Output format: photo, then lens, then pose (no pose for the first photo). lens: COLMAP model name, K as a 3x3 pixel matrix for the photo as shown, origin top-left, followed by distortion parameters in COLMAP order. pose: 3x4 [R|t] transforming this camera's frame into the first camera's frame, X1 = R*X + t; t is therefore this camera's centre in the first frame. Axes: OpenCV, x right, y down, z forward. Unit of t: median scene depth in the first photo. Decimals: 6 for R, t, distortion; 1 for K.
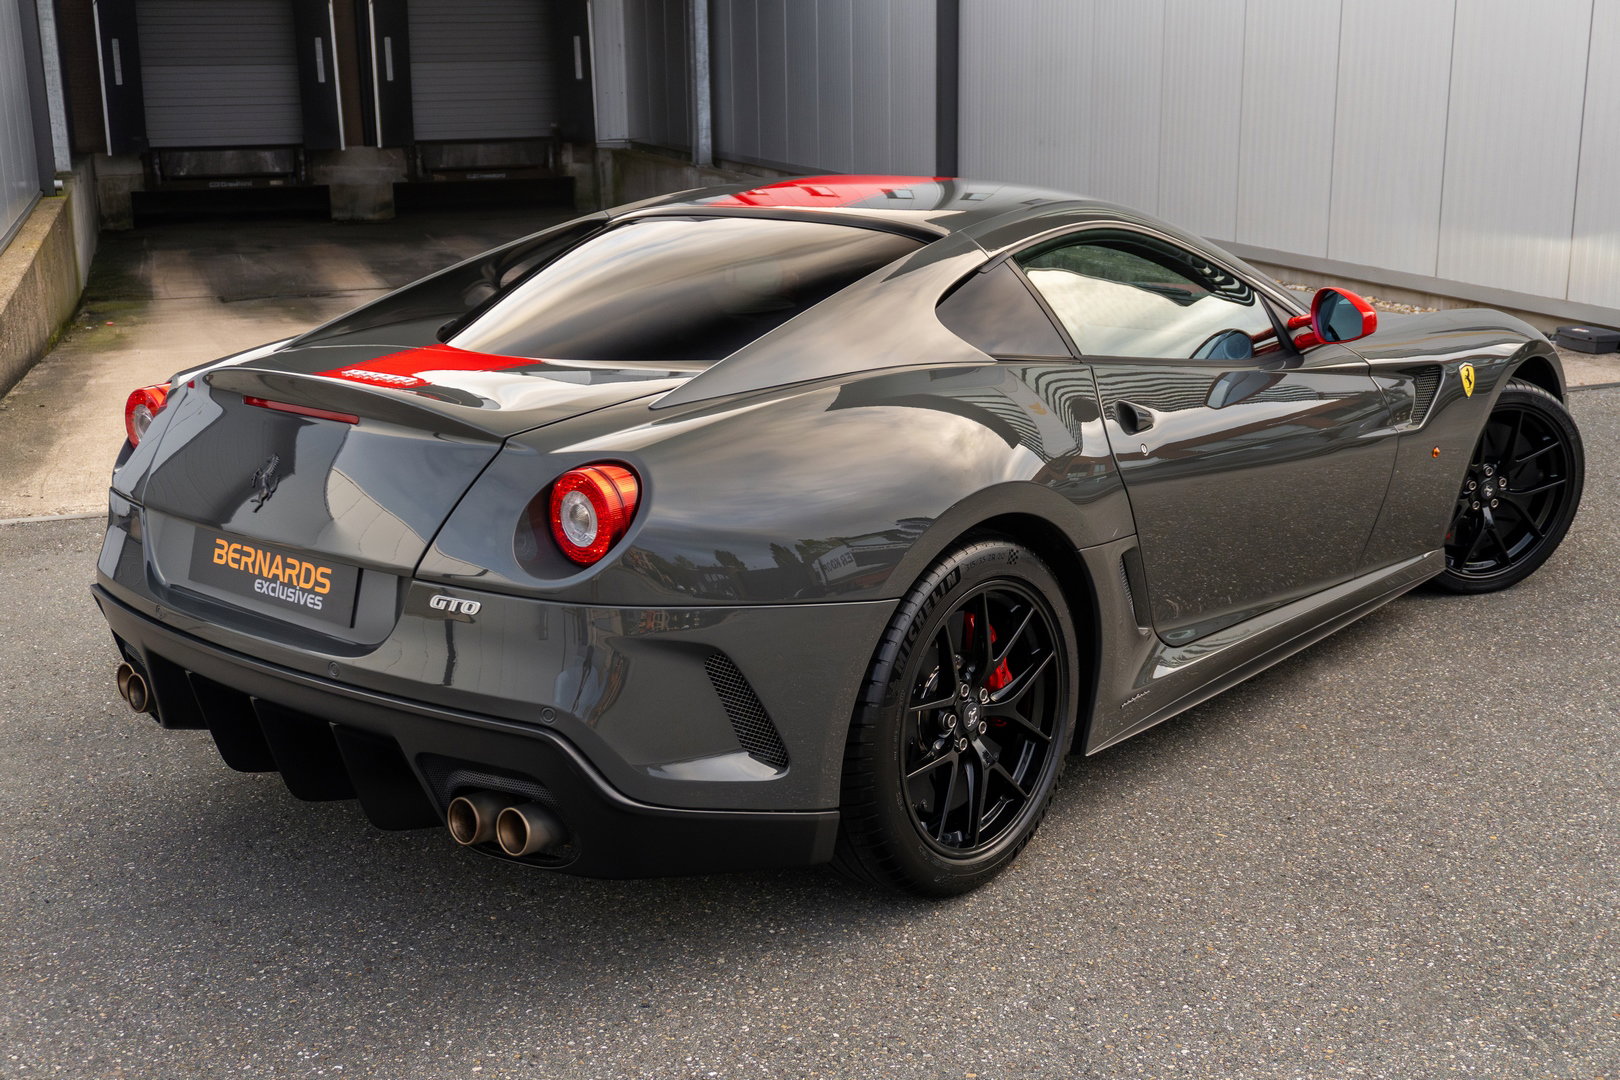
lens RADIAL K [[1820.2, 0, 810.0], [0, 1820.2, 540.0], [0, 0, 1]] dist [-0.000883, -0.005420]
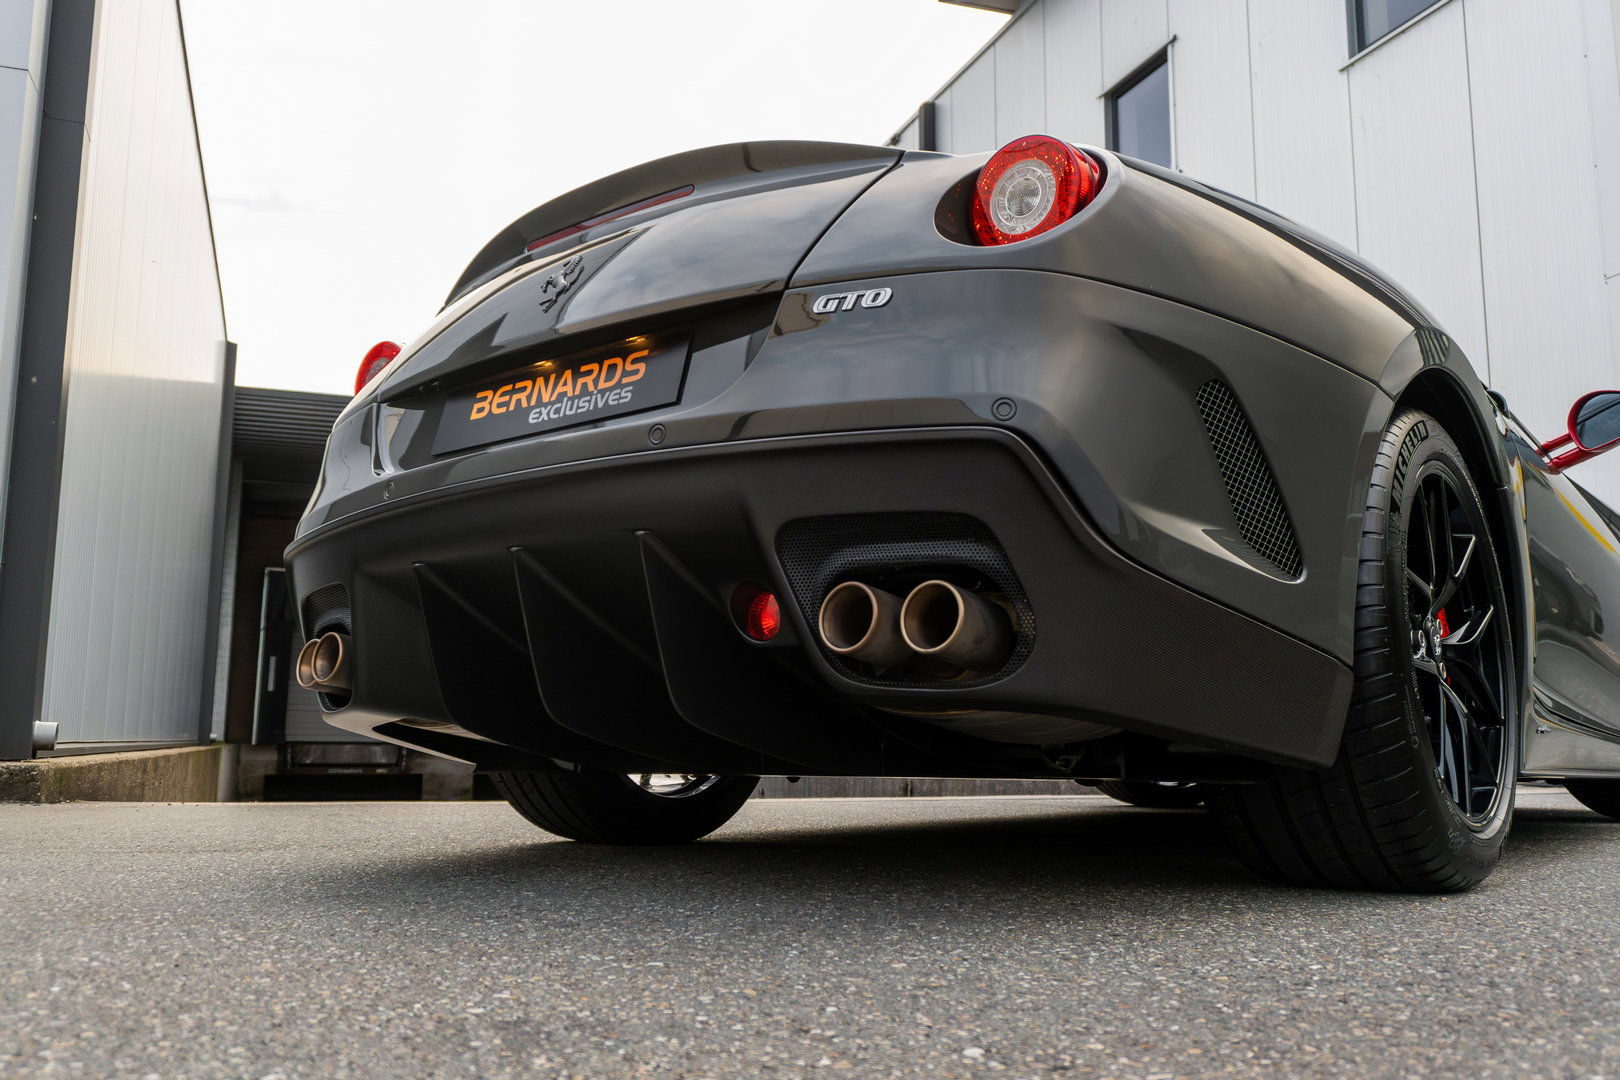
lens RADIAL K [[1353.2, 0, 810.0], [0, 1353.2, 540.0], [0, 0, 1]] dist [-0.003707, -0.008940]
pose [[0.999299, 0.024281, 0.028482, -0.203555], [-0.010583, 0.913262, -0.407236, 0.308347], [-0.035900, 0.406649, 0.912879, 0.498920]]
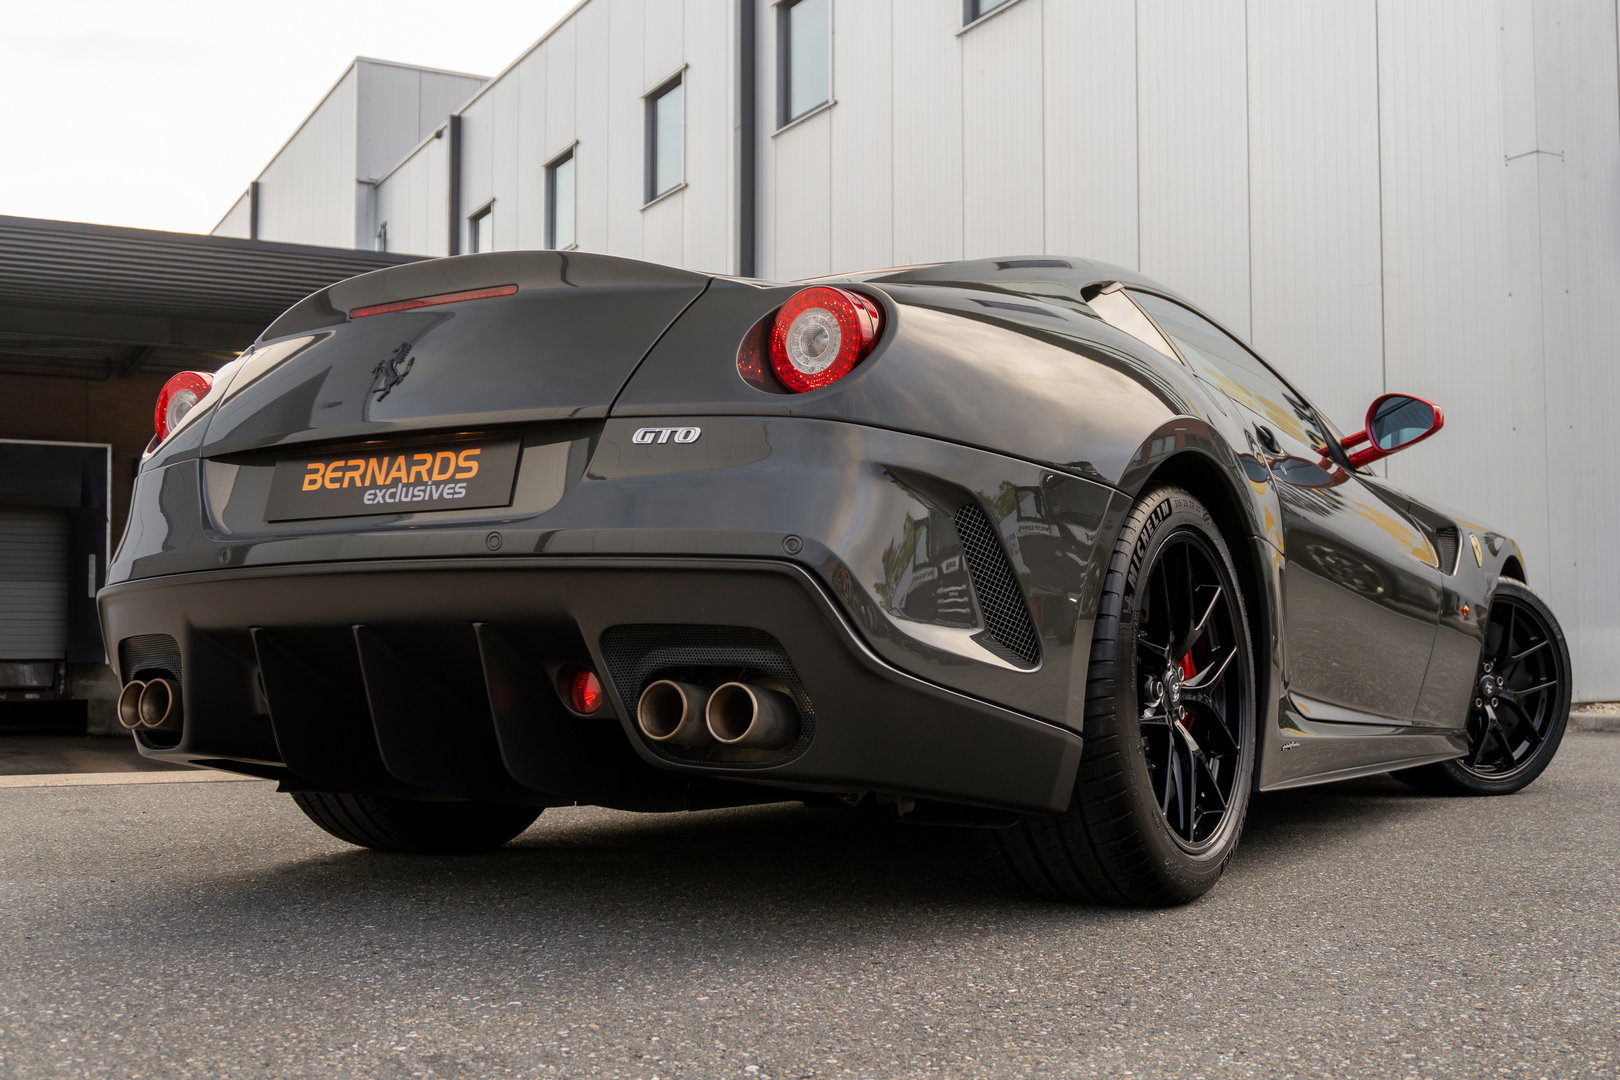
lens RADIAL K [[1763.6, 0, 810.0], [0, 1763.6, 540.0], [0, 0, 1]] dist [-0.022157, -0.025976]
pose [[0.987624, 0.022179, 0.155261, -0.230910], [0.029088, 0.946872, -0.320292, 0.311424], [-0.154116, 0.320845, 0.934509, 0.222468]]
